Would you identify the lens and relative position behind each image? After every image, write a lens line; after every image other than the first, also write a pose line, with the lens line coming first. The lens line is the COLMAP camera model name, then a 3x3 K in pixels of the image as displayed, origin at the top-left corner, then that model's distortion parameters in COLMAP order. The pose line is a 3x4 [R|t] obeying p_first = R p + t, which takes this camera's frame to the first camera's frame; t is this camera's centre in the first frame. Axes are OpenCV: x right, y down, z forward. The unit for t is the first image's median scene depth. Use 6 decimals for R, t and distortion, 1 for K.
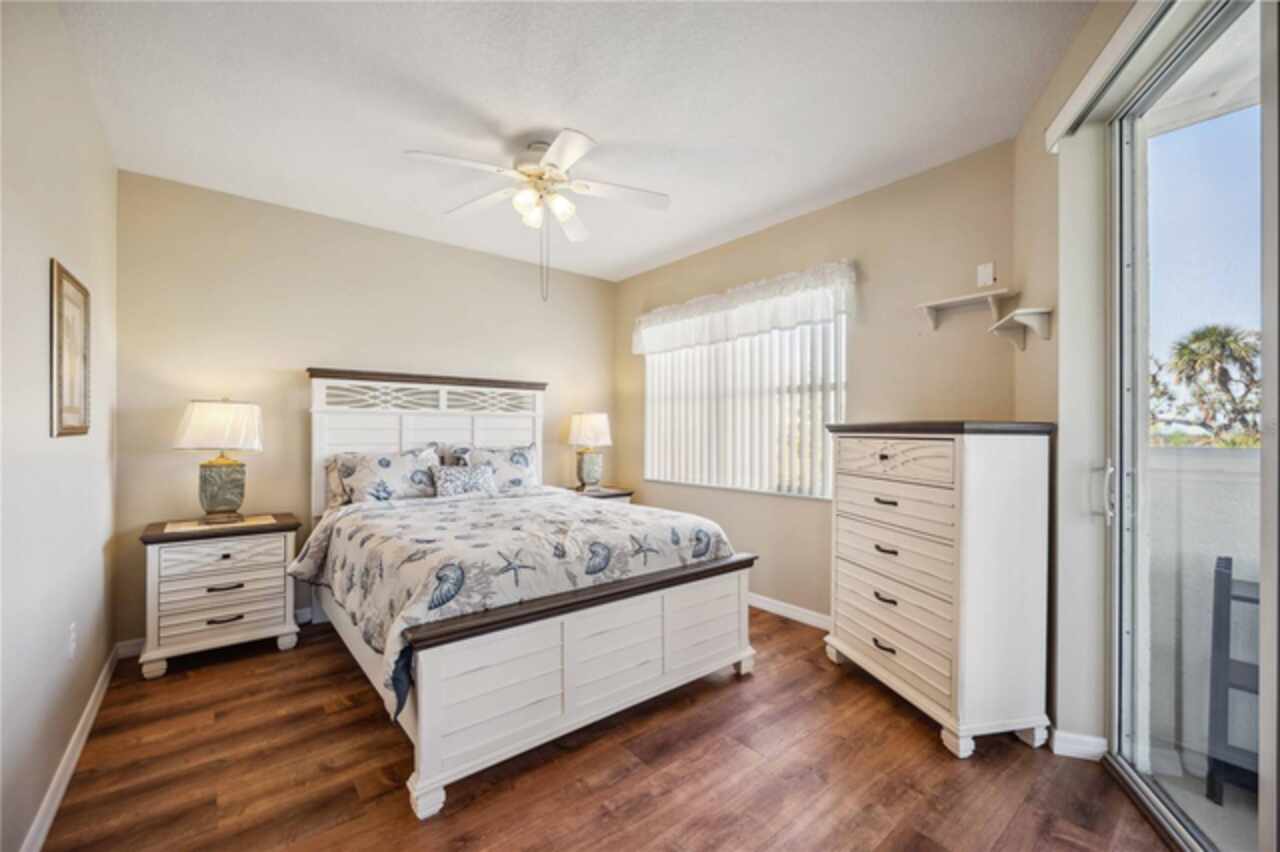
lens RADIAL K [[527.9, 0, 645.9], [0, 527.9, 429.7], [0, 0, 1]] dist [0.000926, 0.001484]
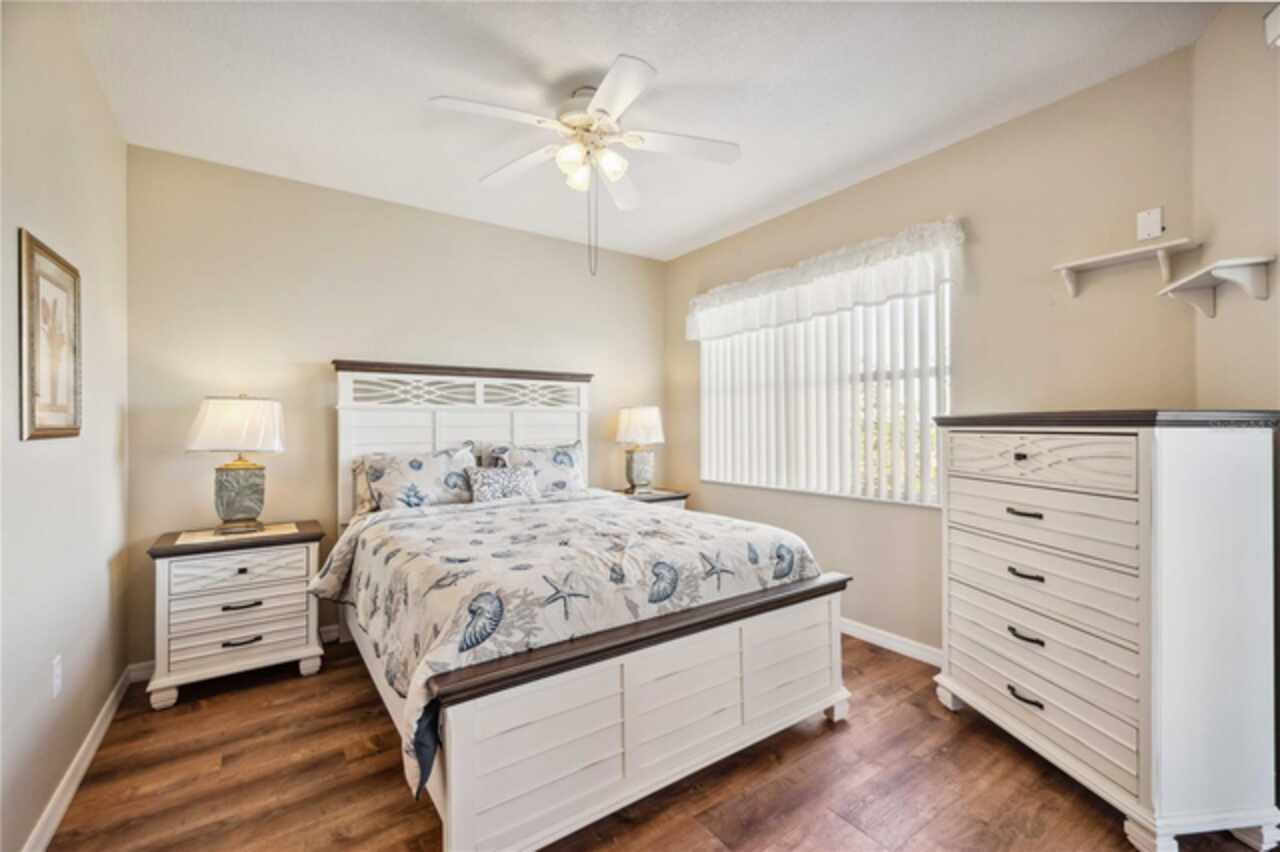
lens RADIAL K [[527.9, 0, 645.4], [0, 527.9, 422.7], [0, 0, 1]] dist [0.000926, 0.001484]
pose [[0.997482, -0.009386, -0.070294, -0.050719], [0.009112, 0.999950, -0.004221, -0.000800], [0.070330, 0.003570, 0.997517, 0.158419]]
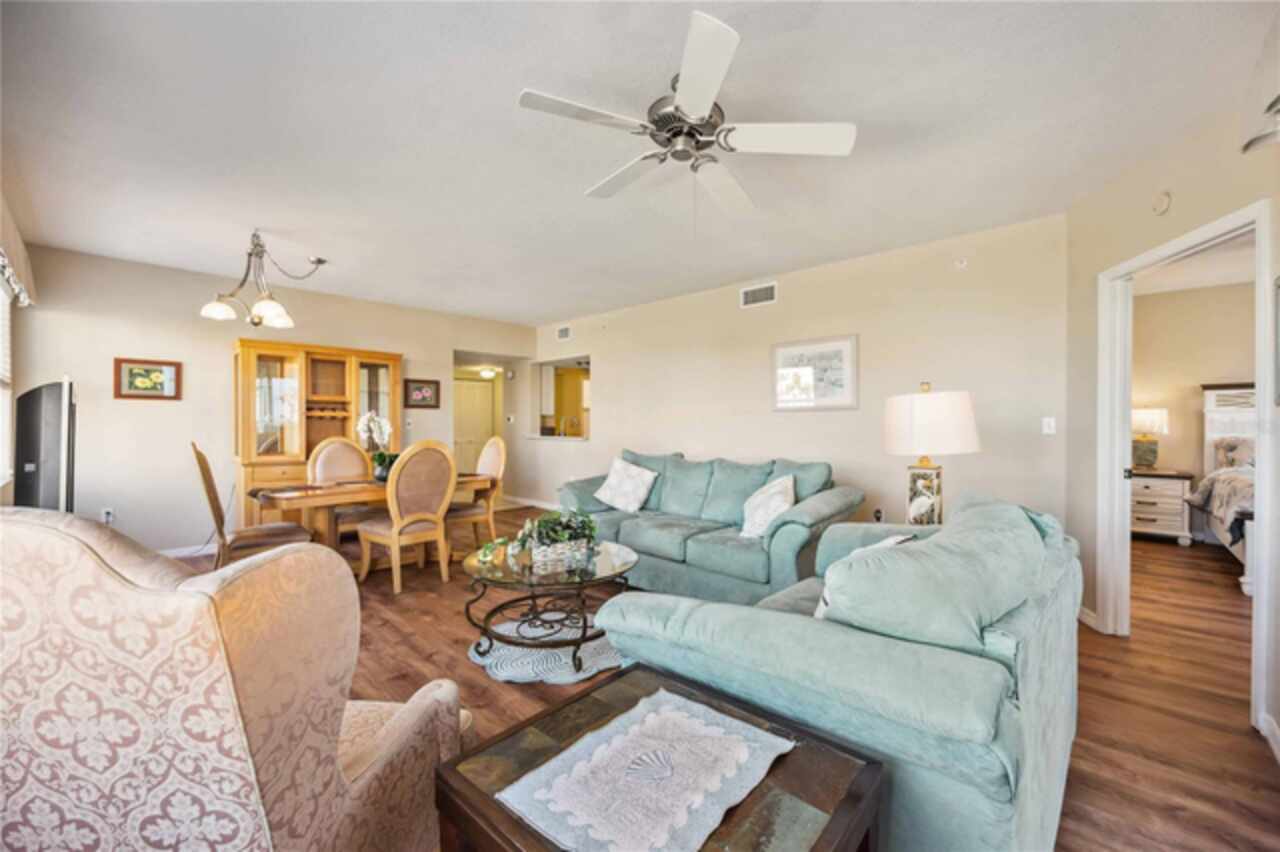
lens RADIAL K [[515.8, 0, 639.5], [0, 515.8, 425.8], [0, 0, 1]] dist [0.002541, 0.000047]
pose [[0.128626, -0.000452, -0.991693, 0.870160], [-0.008577, 0.999962, -0.001568, 0.033311], [0.991656, 0.008707, 0.128617, -1.119387]]
